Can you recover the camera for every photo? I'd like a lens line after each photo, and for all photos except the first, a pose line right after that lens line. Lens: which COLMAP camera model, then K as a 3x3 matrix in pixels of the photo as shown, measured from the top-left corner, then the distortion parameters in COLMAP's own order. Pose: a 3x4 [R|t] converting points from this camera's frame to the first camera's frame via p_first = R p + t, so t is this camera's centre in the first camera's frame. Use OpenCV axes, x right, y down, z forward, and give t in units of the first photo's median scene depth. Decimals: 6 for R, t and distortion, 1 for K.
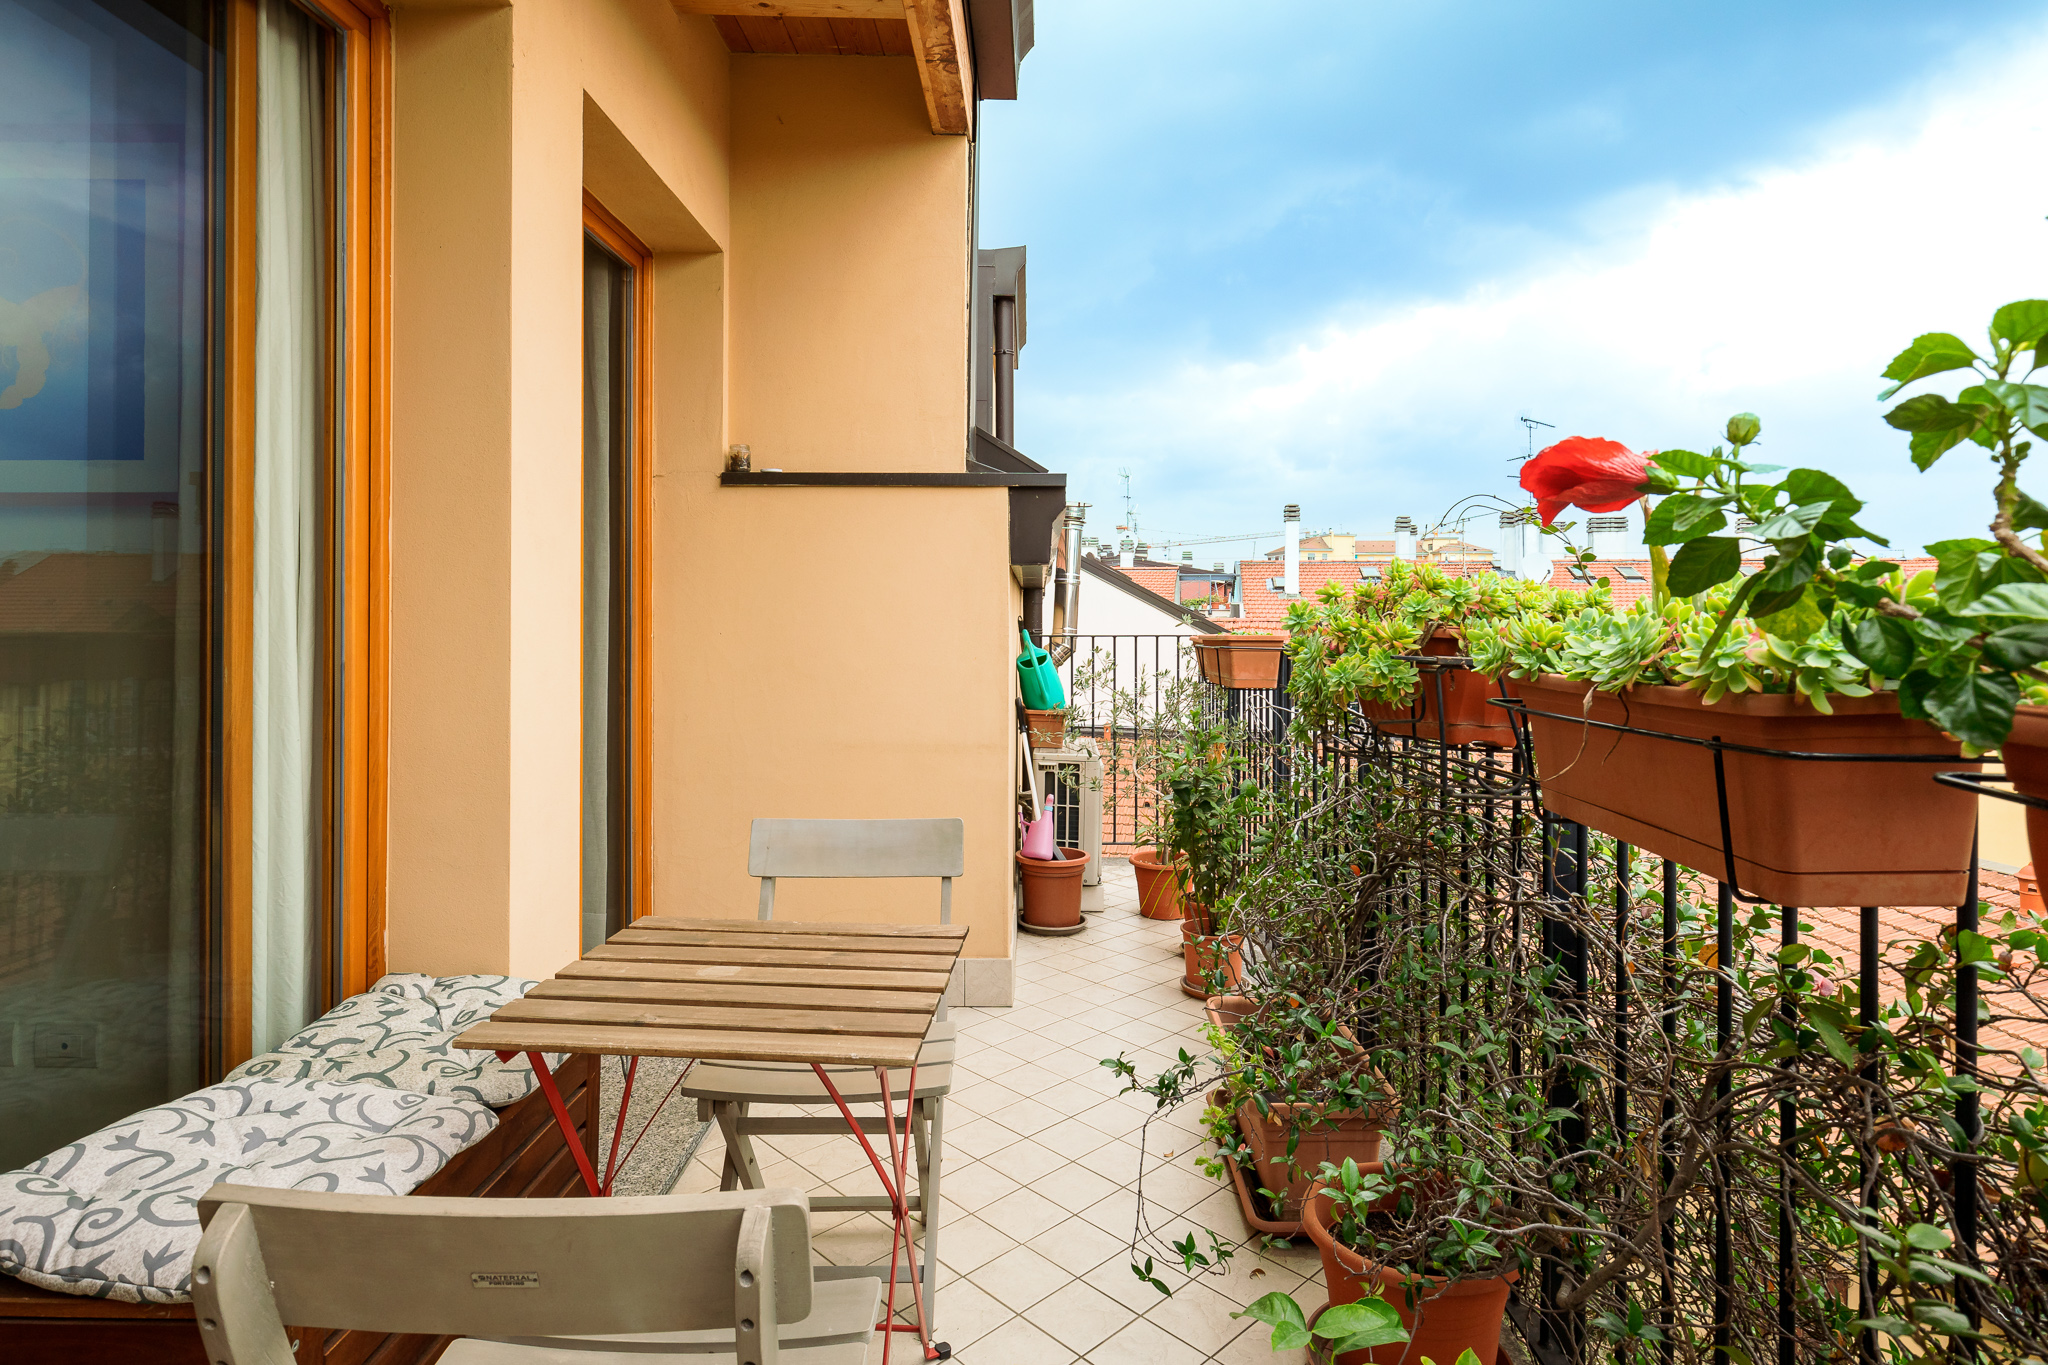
lens RADIAL K [[1060.1, 0, 1013.0], [0, 1060.1, 617.6], [0, 0, 1]] dist [0.000099, 0.000378]
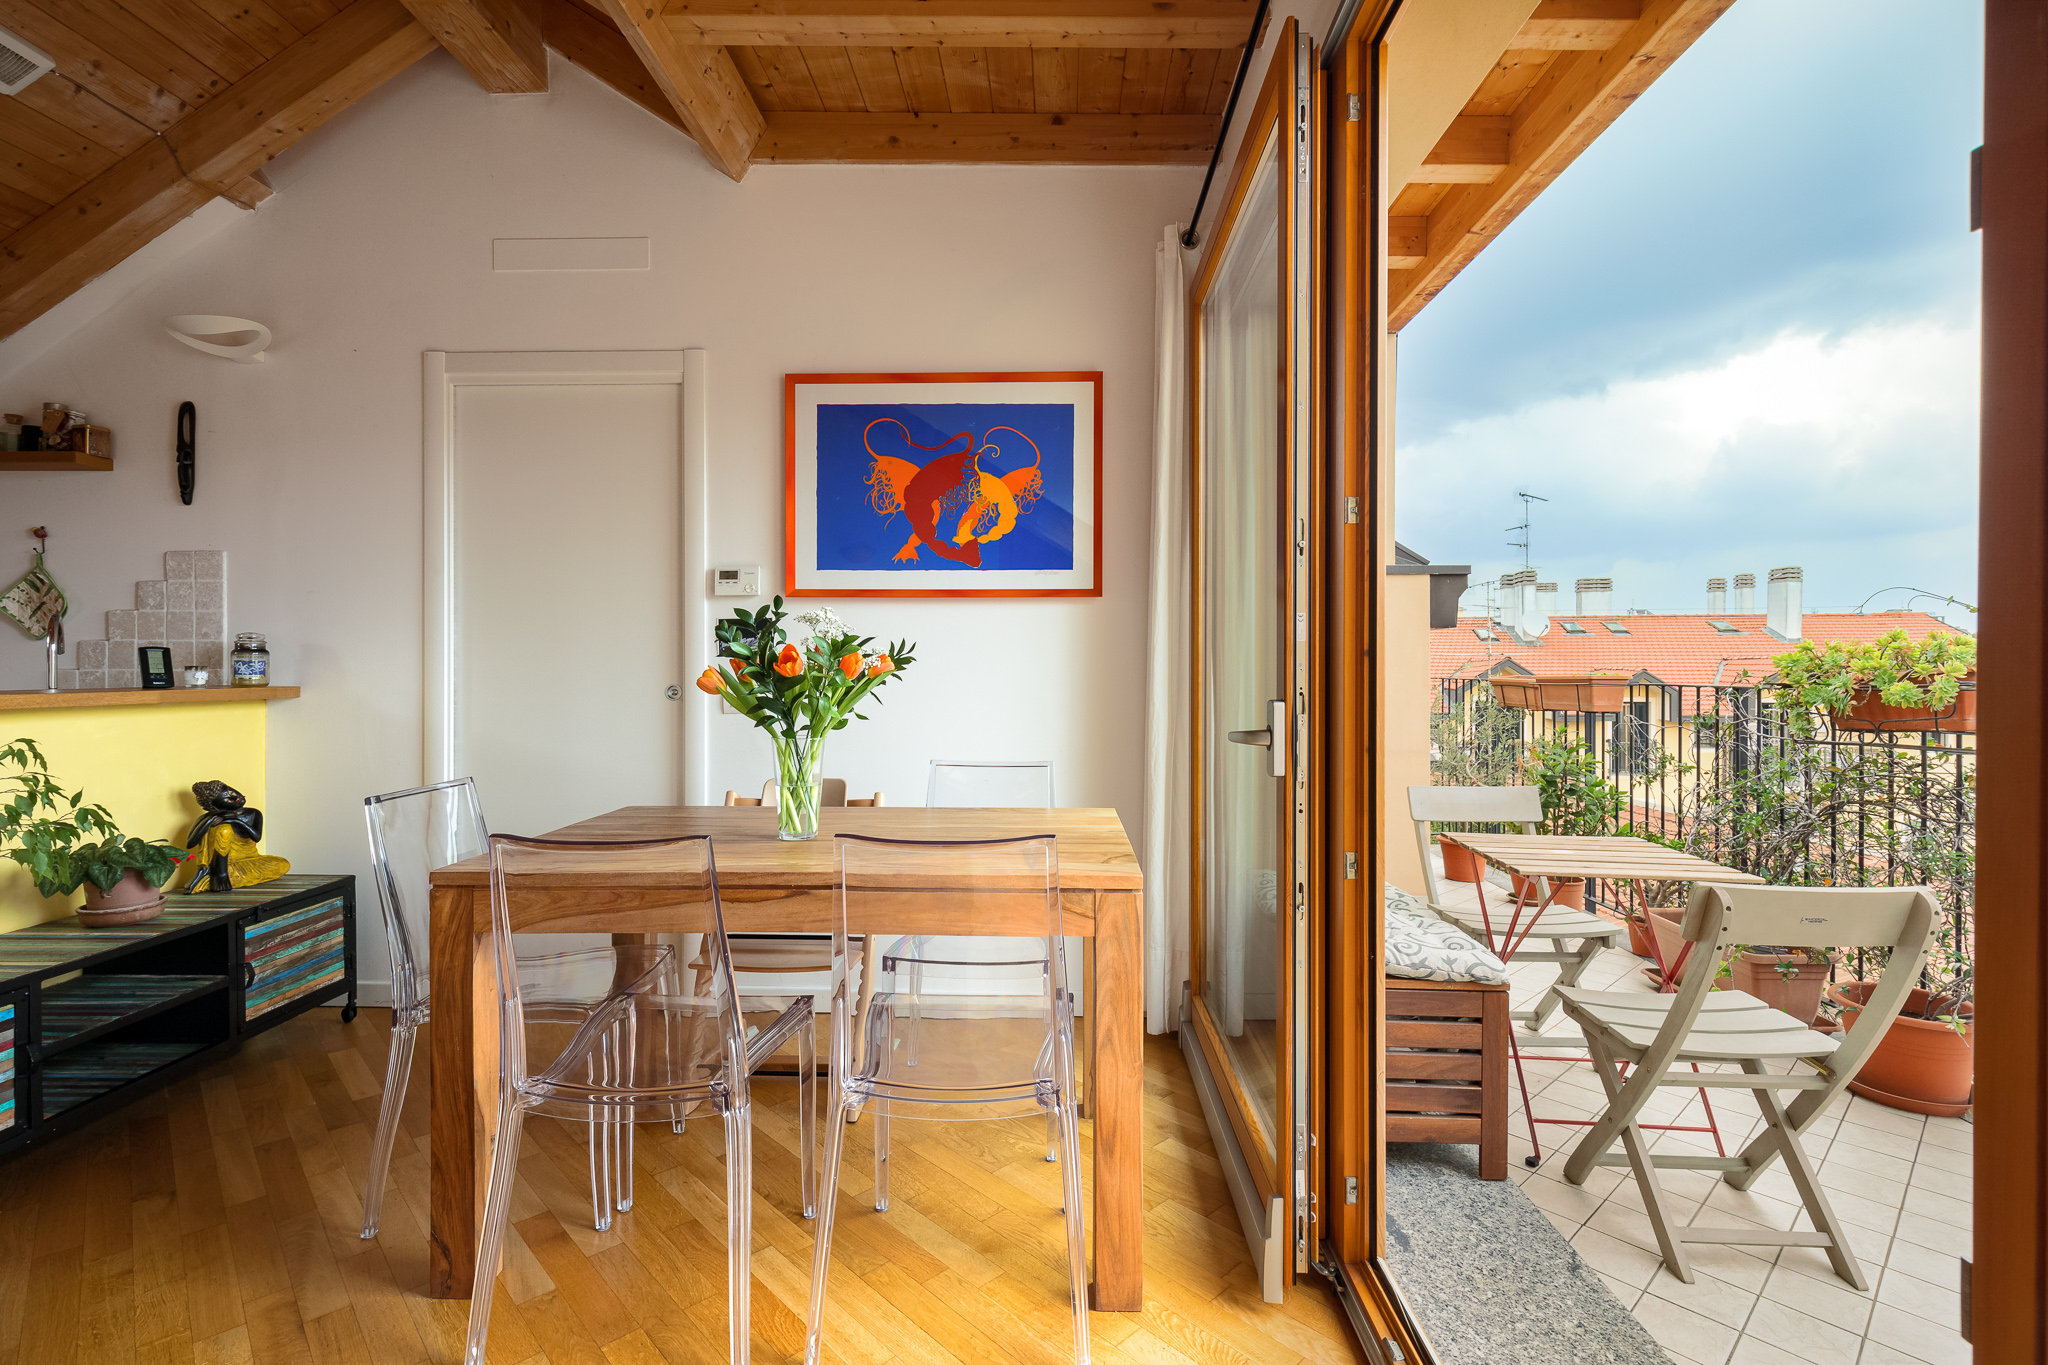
lens RADIAL K [[935.2, 0, 1029.4], [0, 935.2, 669.5], [0, 0, 1]] dist [0.008951, -0.002036]
pose [[0.999994, 0.000636, -0.003320, -0.567995], [-0.000623, 0.999992, 0.003898, 0.003412], [0.003323, -0.003896, 0.999987, -0.307549]]
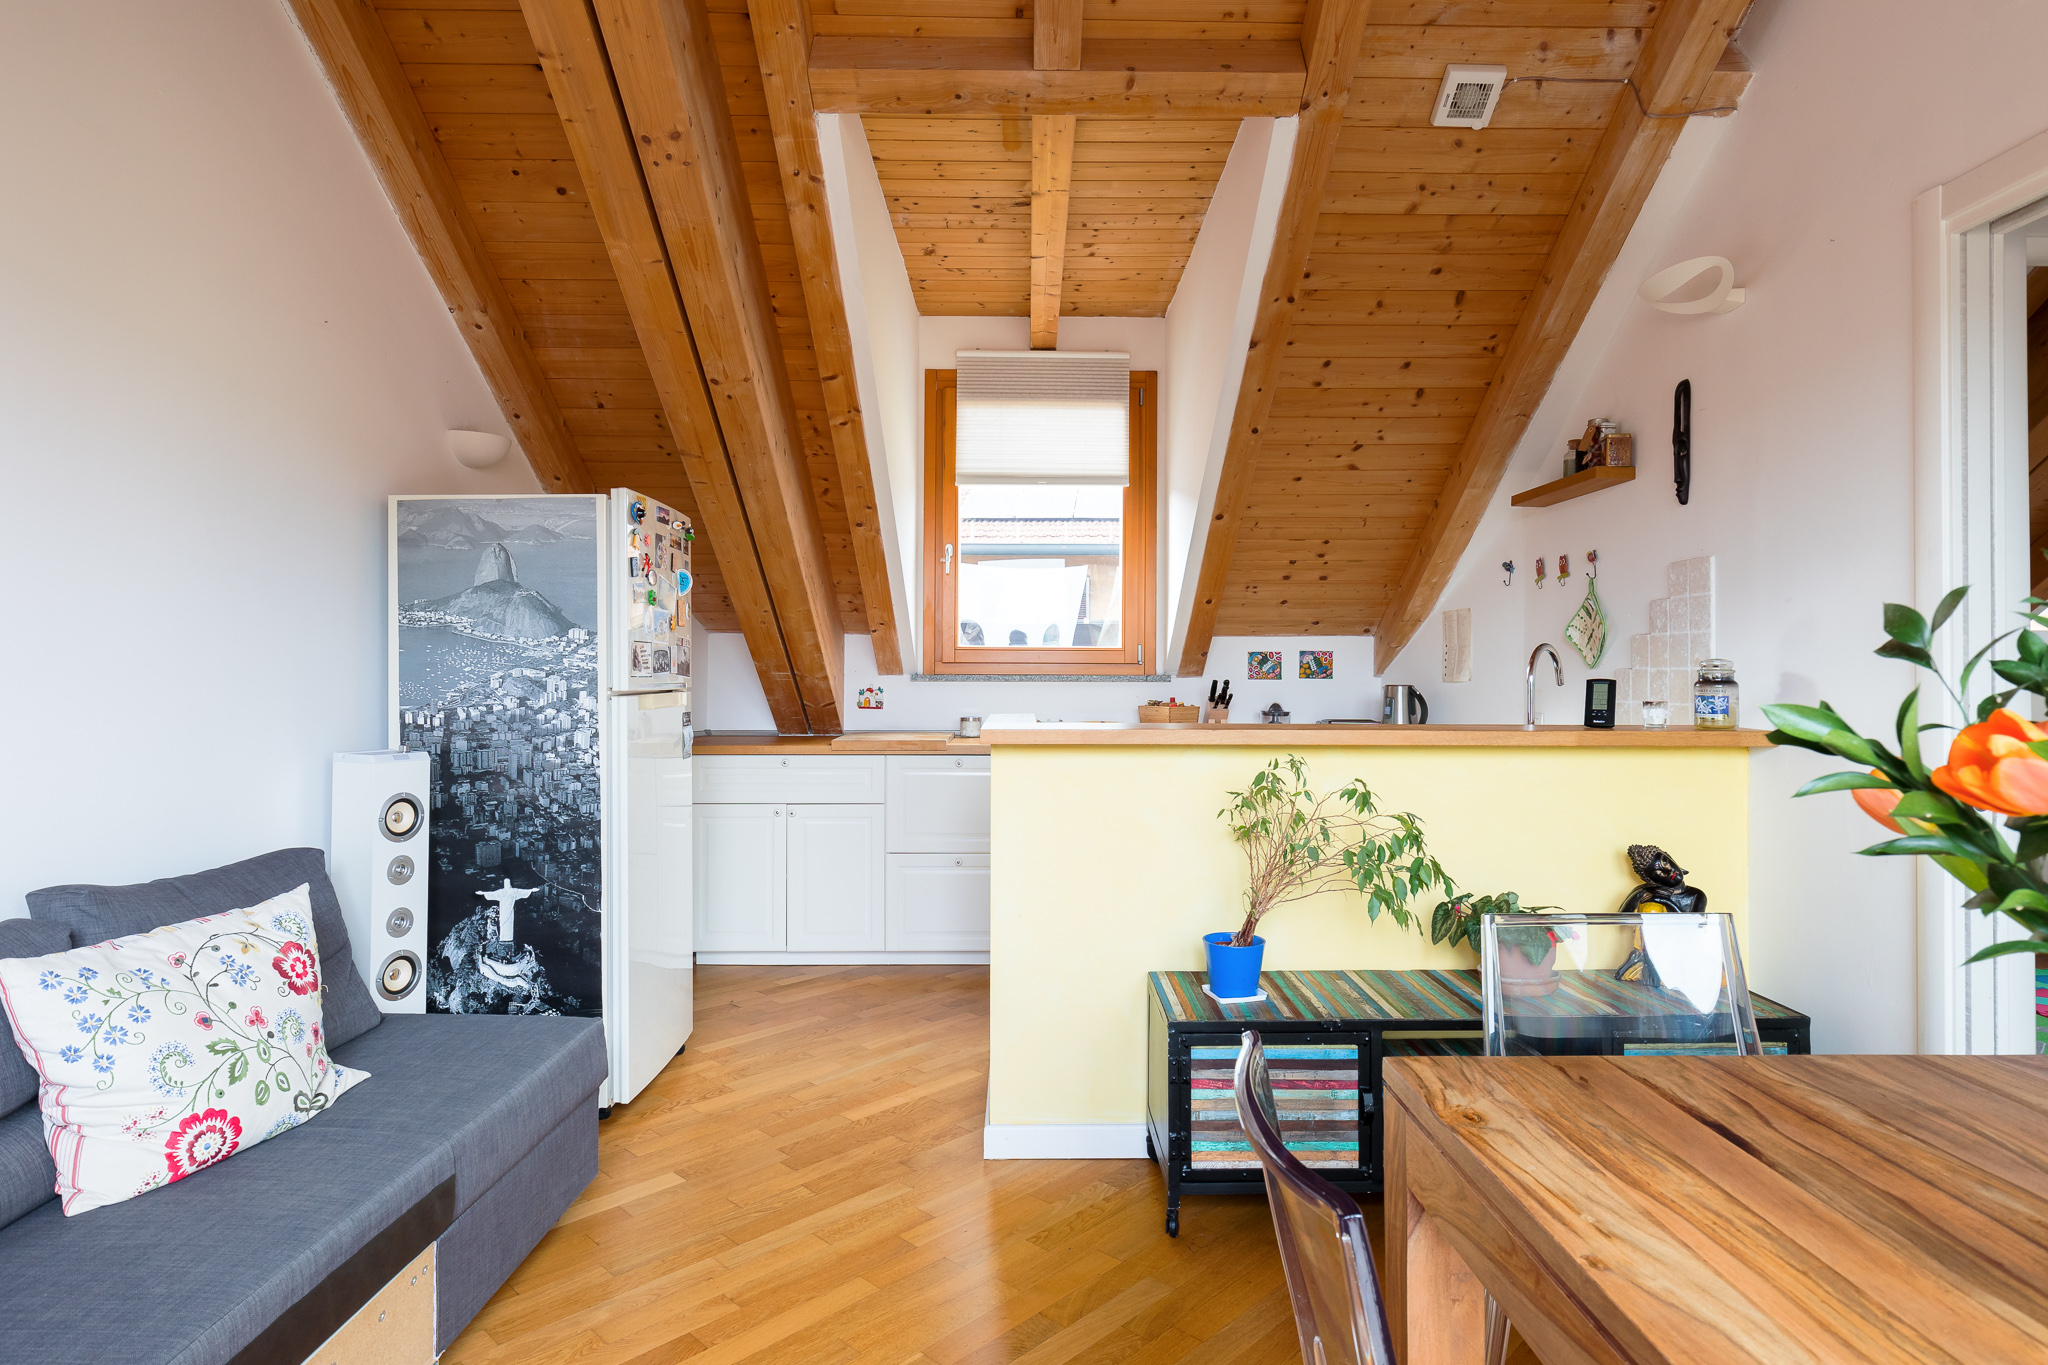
lens RADIAL K [[1116.6, 0, 1045.9], [0, 1116.6, 656.6], [0, 0, 1]] dist [0.000993, -0.001960]
pose [[0.043803, -0.014626, -0.998933, -0.513870], [-0.003672, 0.999884, -0.014801, -0.016530], [0.999033, 0.004316, 0.043744, 0.080912]]
